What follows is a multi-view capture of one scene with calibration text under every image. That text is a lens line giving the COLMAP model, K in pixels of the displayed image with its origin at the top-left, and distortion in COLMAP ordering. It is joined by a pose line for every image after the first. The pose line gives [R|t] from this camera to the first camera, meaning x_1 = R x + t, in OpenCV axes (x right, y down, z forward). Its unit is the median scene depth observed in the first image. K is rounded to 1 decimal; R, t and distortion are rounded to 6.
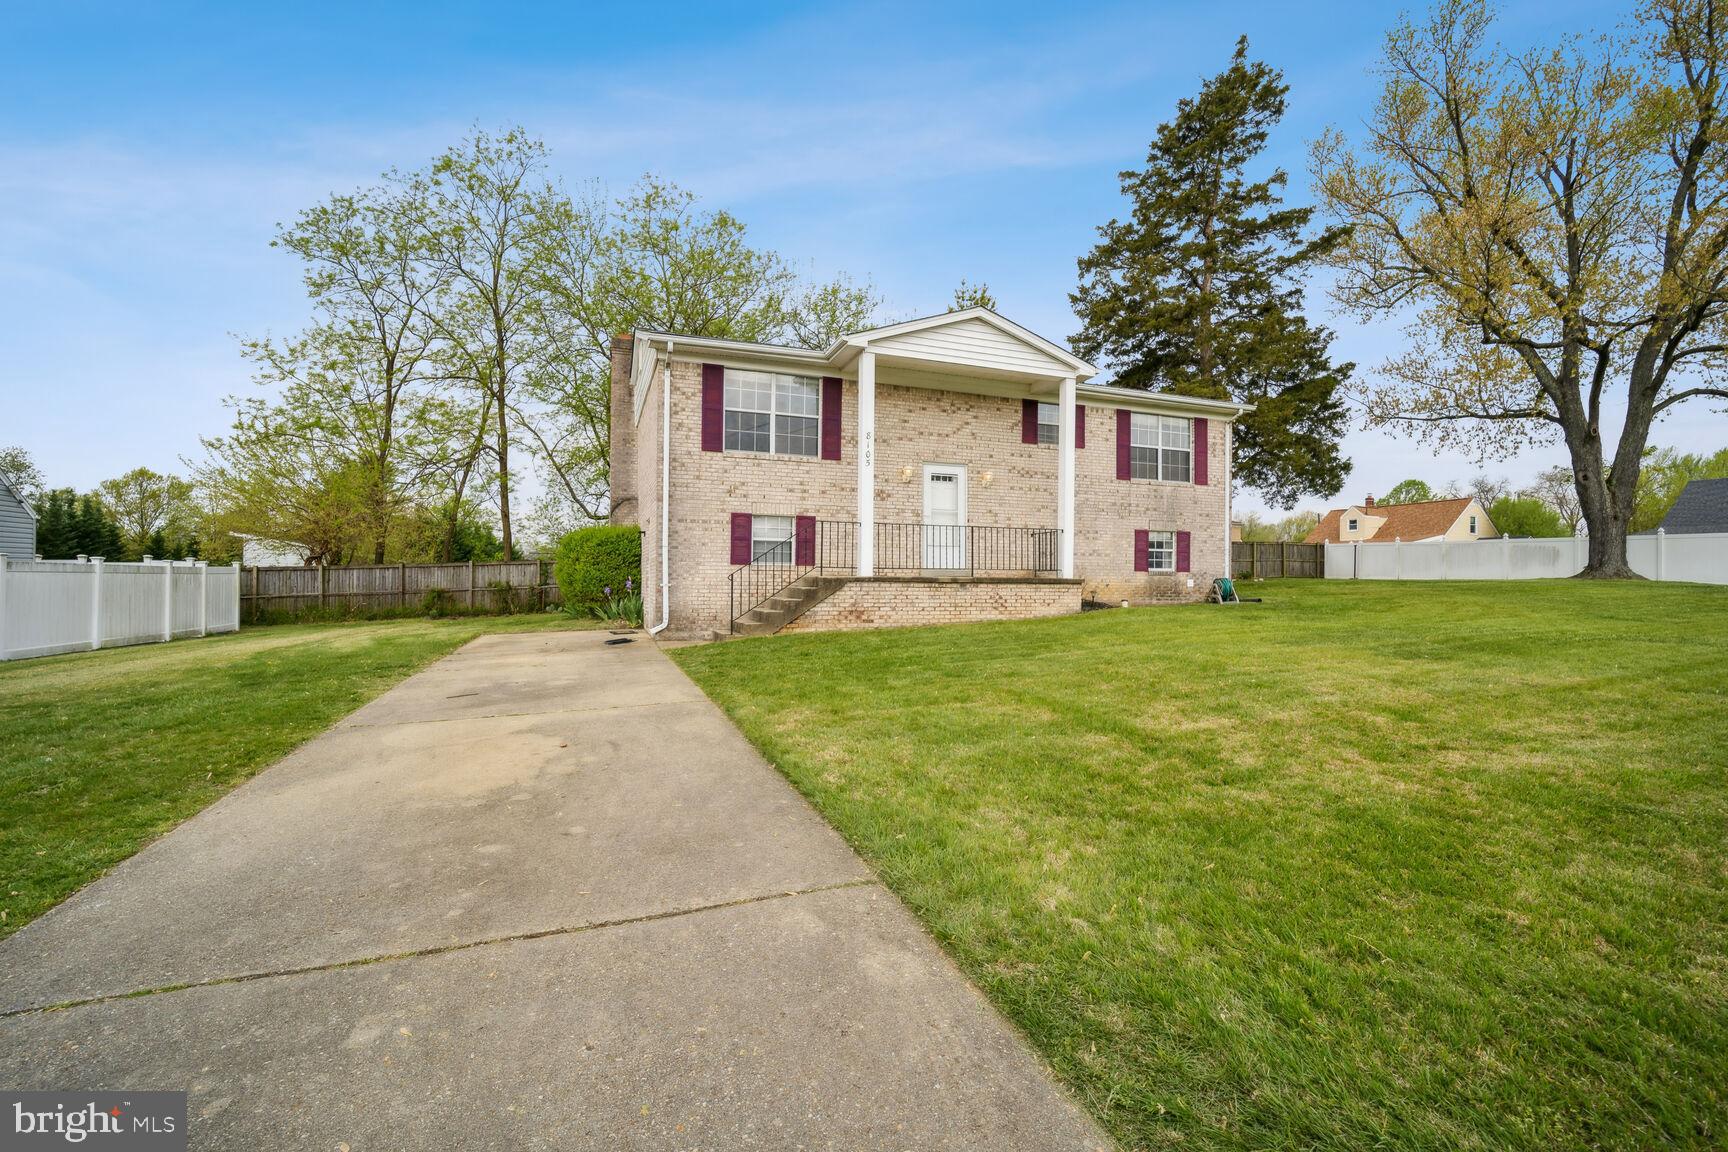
lens RADIAL K [[718.8, 0, 864.2], [0, 718.8, 581.5], [0, 0, 1]] dist [-0.006467, -0.000468]
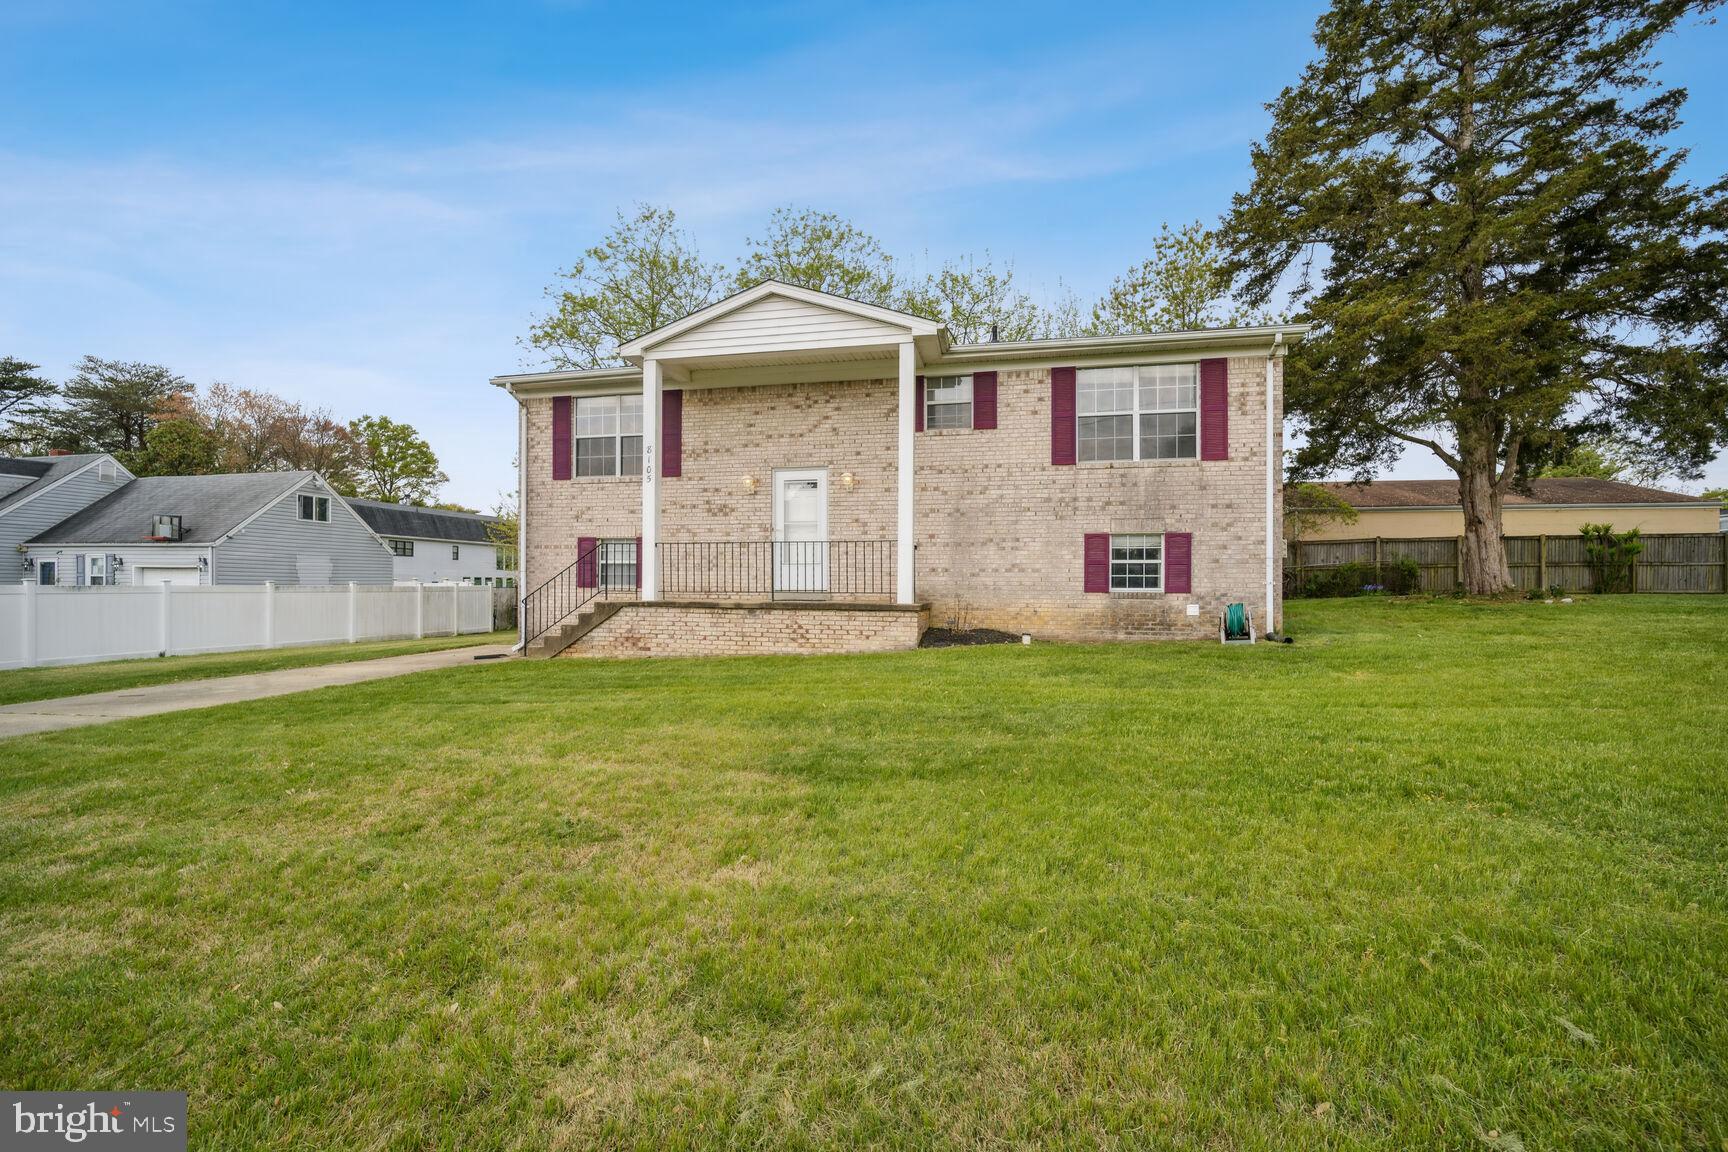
lens RADIAL K [[718.8, 0, 864.2], [0, 718.8, 581.5], [0, 0, 1]] dist [-0.006467, -0.000468]
pose [[0.840106, -0.005369, -0.542396, 0.647970], [-0.000968, 0.999935, -0.011397, -0.018872], [0.542422, 0.010100, 0.840046, 0.323780]]
